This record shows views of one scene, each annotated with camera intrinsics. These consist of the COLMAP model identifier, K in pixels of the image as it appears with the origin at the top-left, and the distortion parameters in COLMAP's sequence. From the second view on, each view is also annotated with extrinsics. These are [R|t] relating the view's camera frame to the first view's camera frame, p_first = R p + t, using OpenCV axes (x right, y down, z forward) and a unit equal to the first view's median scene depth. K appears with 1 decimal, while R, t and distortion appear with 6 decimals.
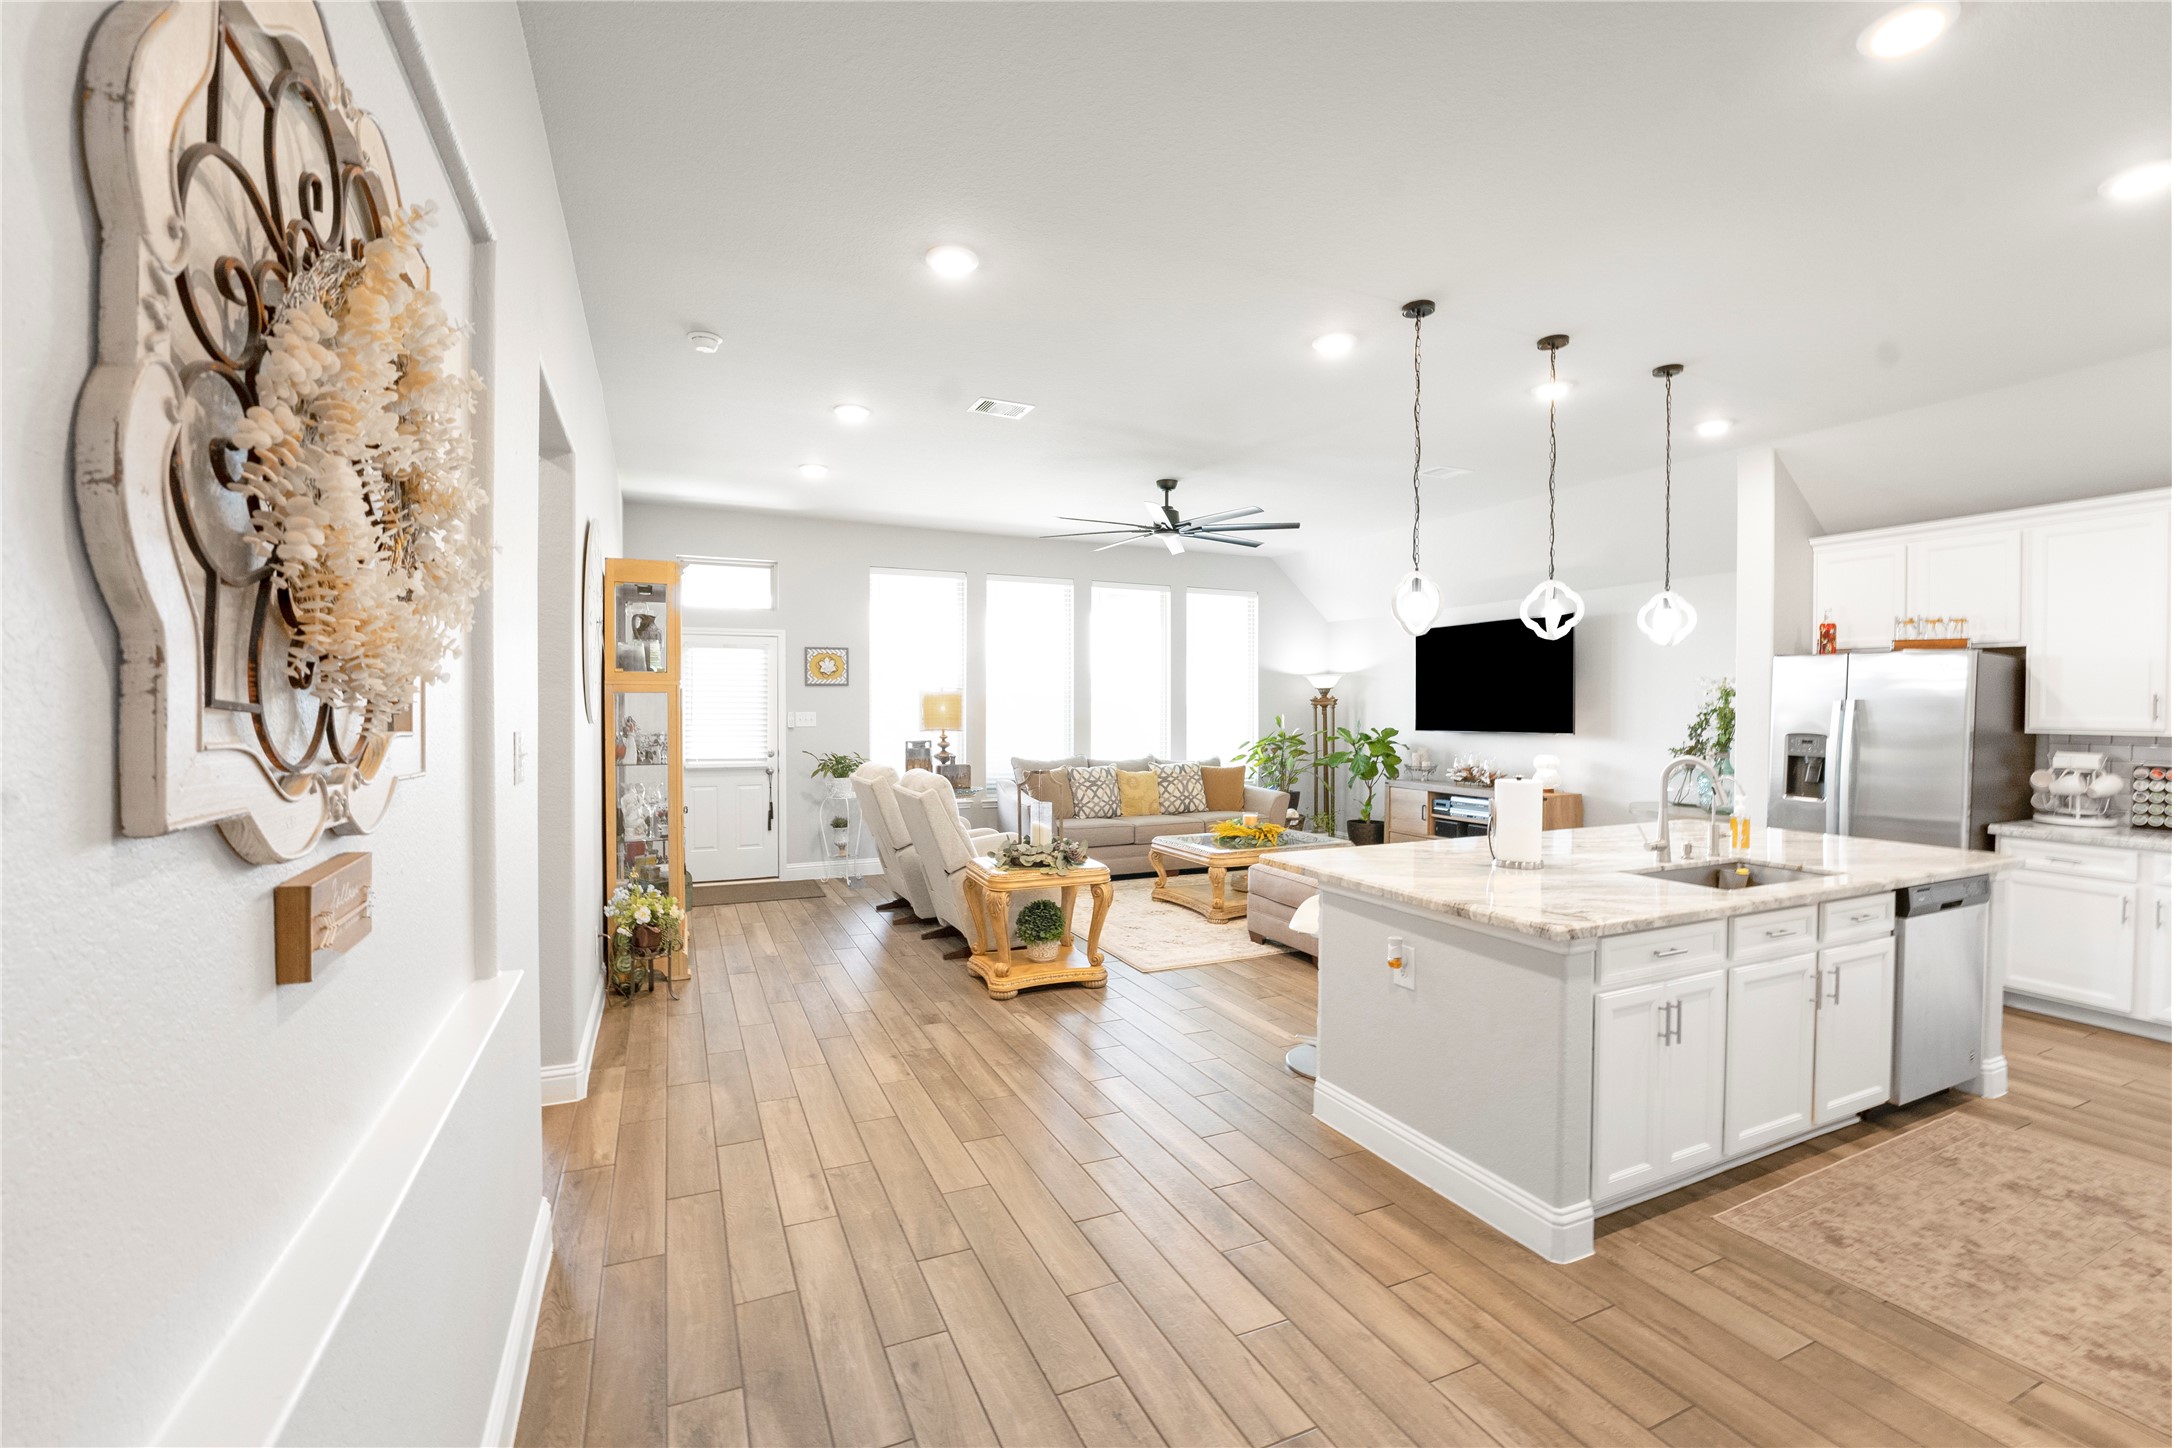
lens RADIAL K [[915.6, 0, 1086.0], [0, 915.6, 724.0], [0, 0, 1]] dist [-0.000186, -0.000054]
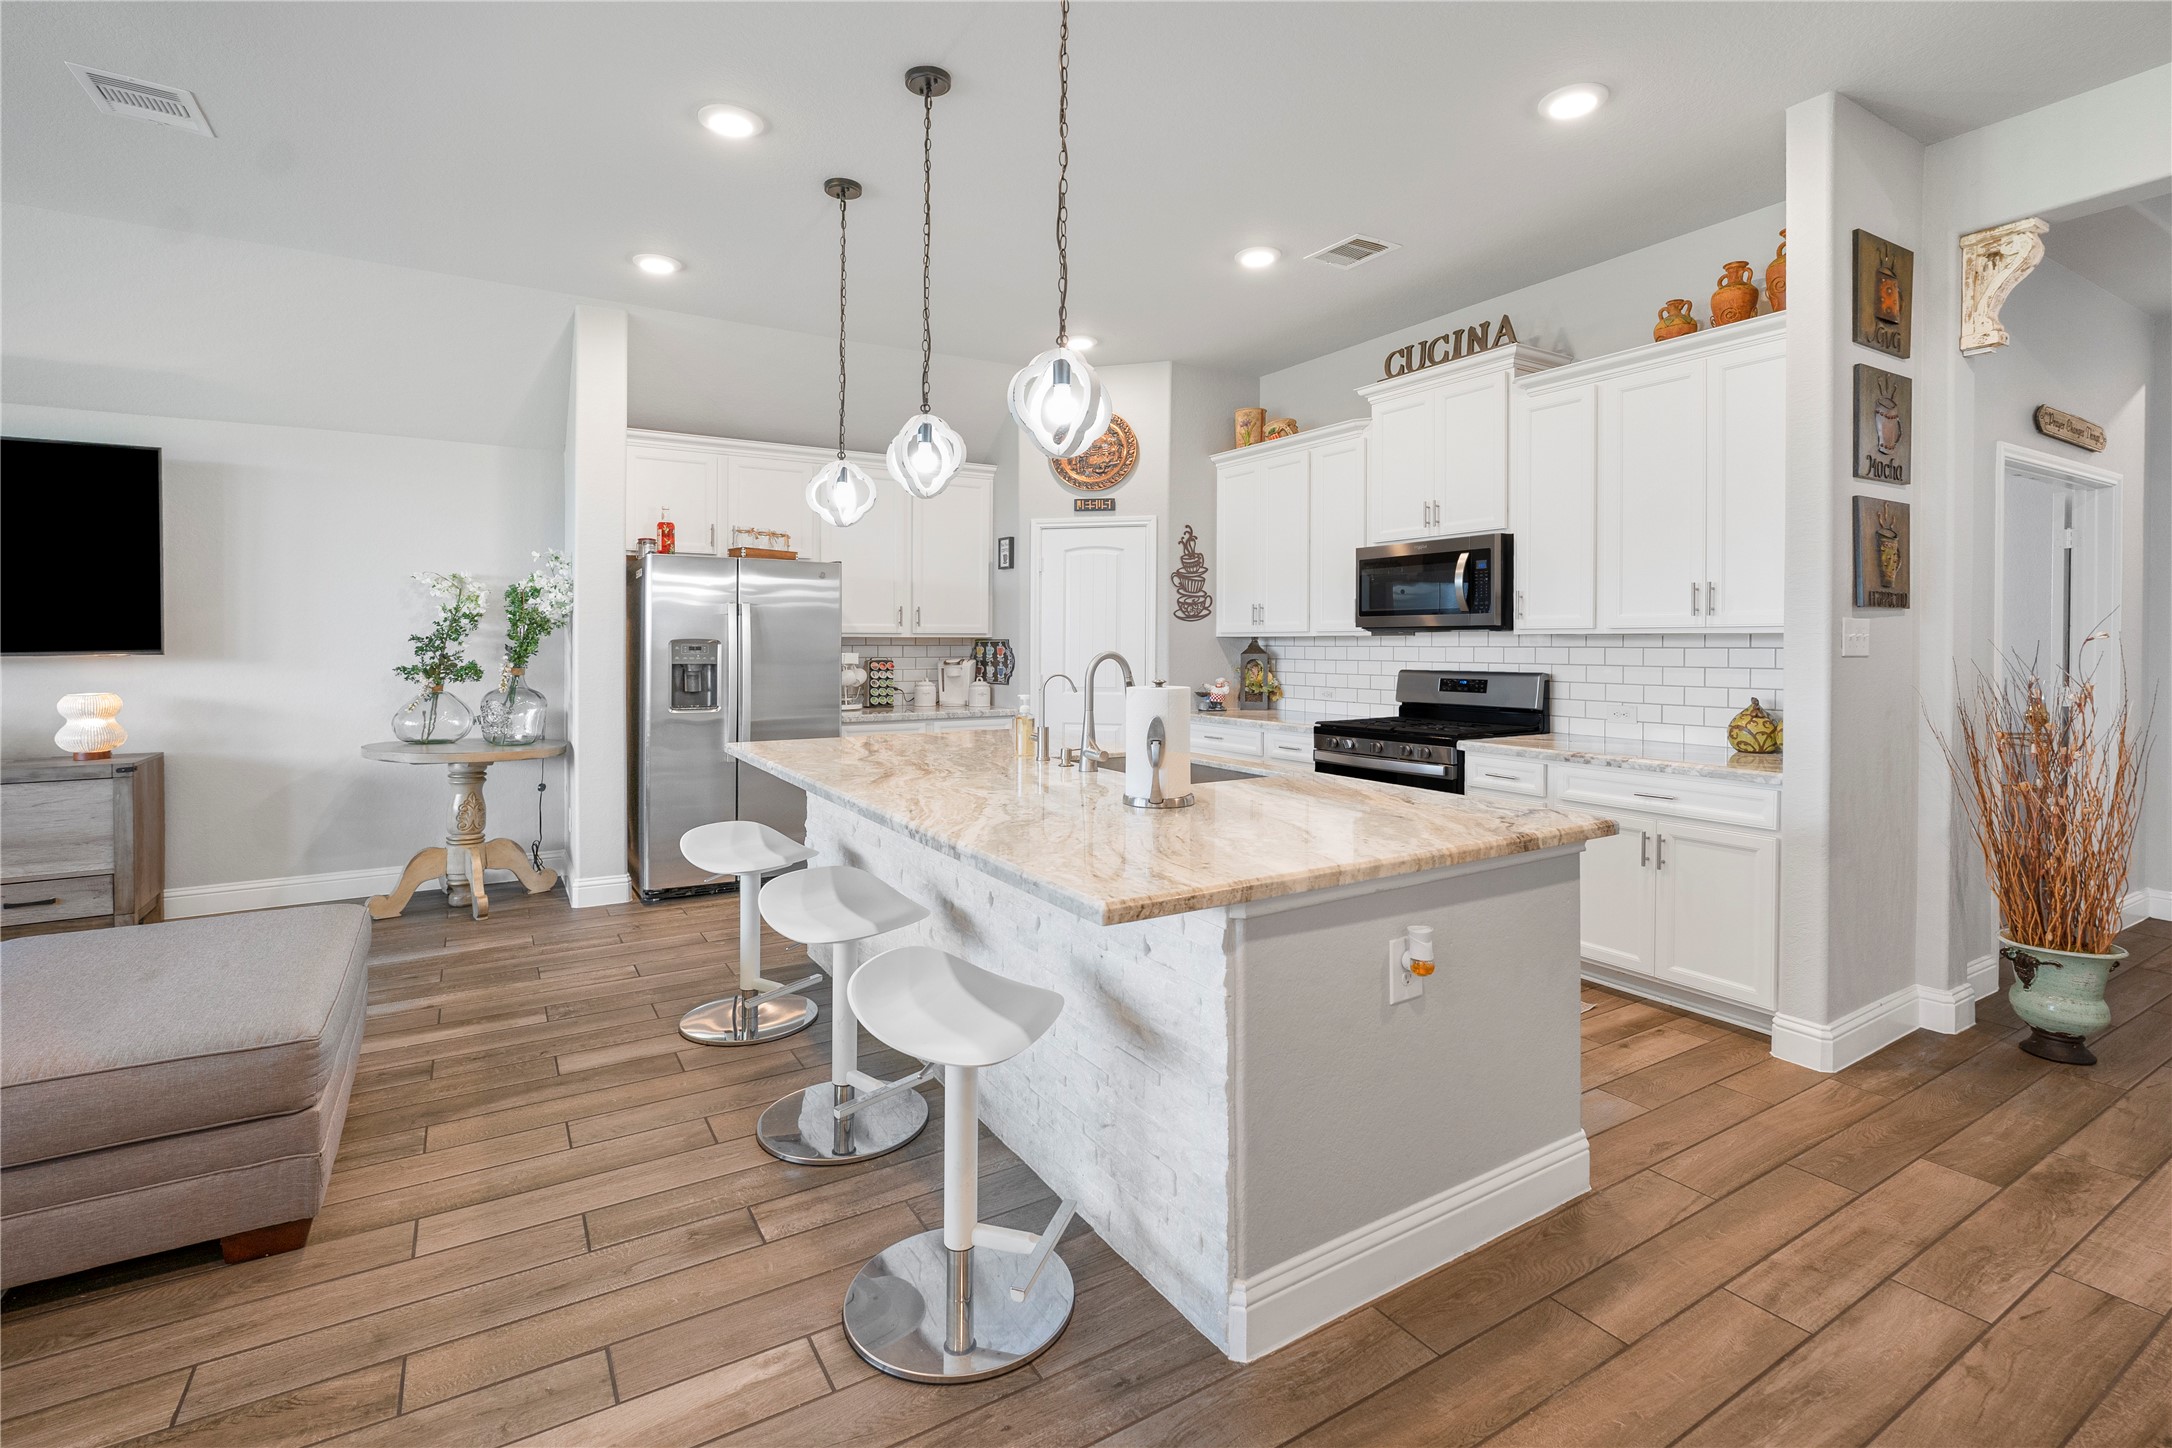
lens RADIAL K [[894.6, 0, 1083.9], [0, 894.6, 647.4], [0, 0, 1]] dist [-0.001907, -0.000148]
pose [[-0.078166, -0.012709, 0.996859, -0.119841], [0.015937, 0.999775, 0.013996, 0.009917], [-0.996813, 0.016981, -0.077946, 0.563186]]
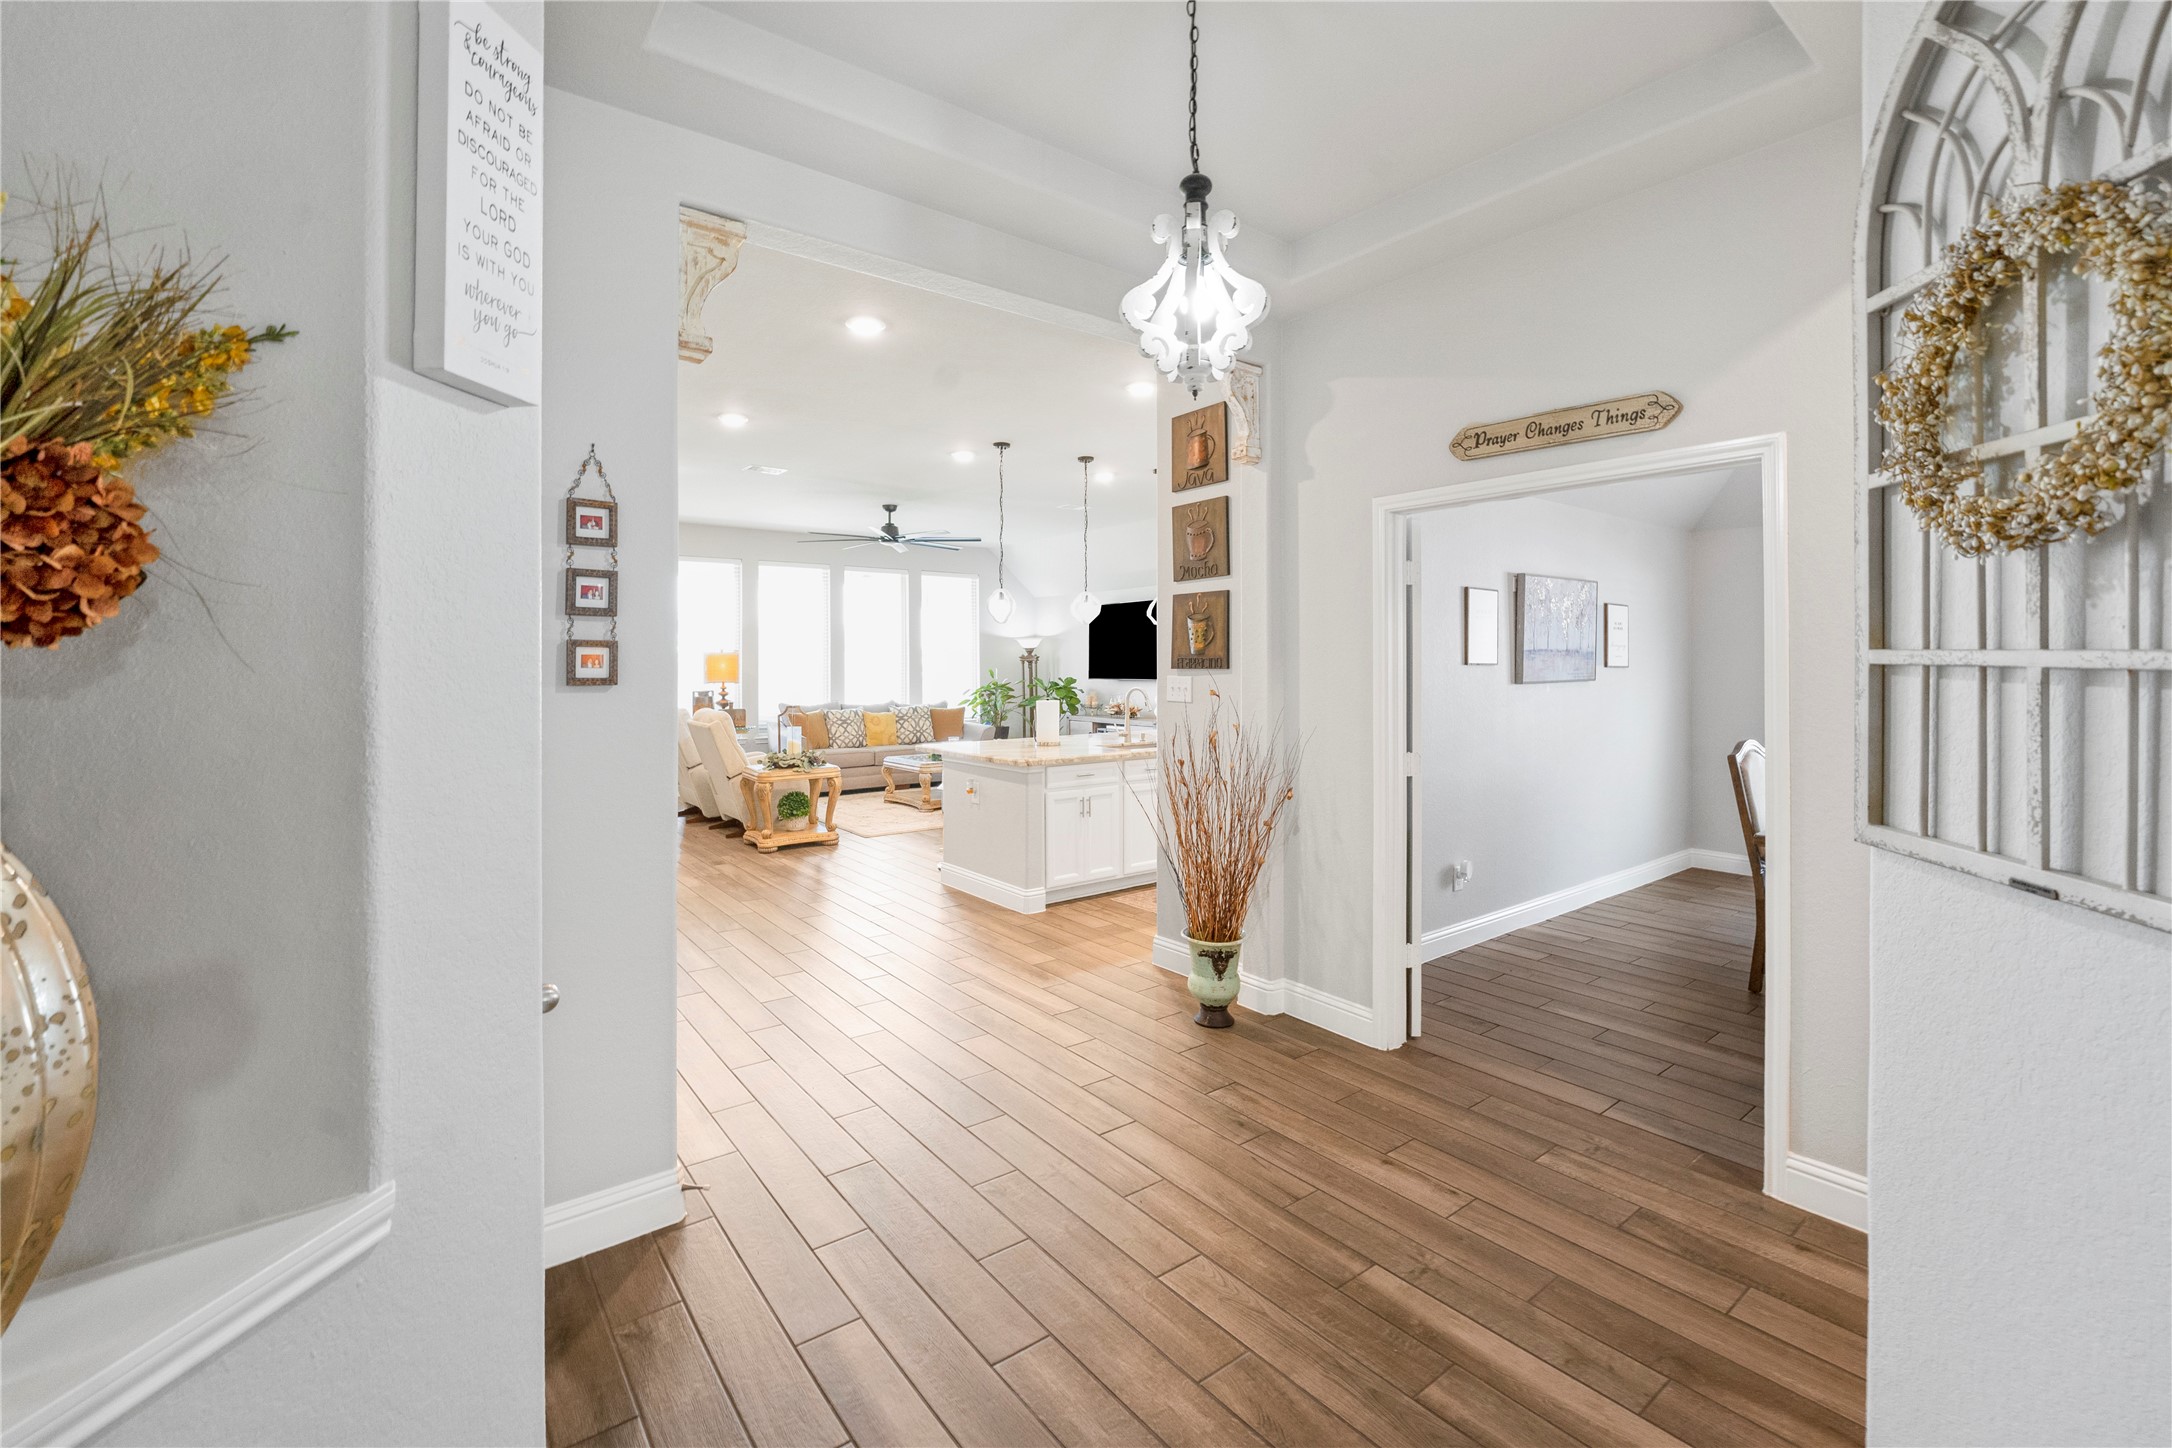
lens RADIAL K [[938.1, 0, 1090.4], [0, 938.1, 664.6], [0, 0, 1]] dist [-0.000412, -0.000022]
pose [[0.974754, -0.007002, 0.223170, 0.060514], [0.010768, 0.999819, -0.015664, 0.008951], [-0.223020, 0.017672, 0.974654, -0.456321]]
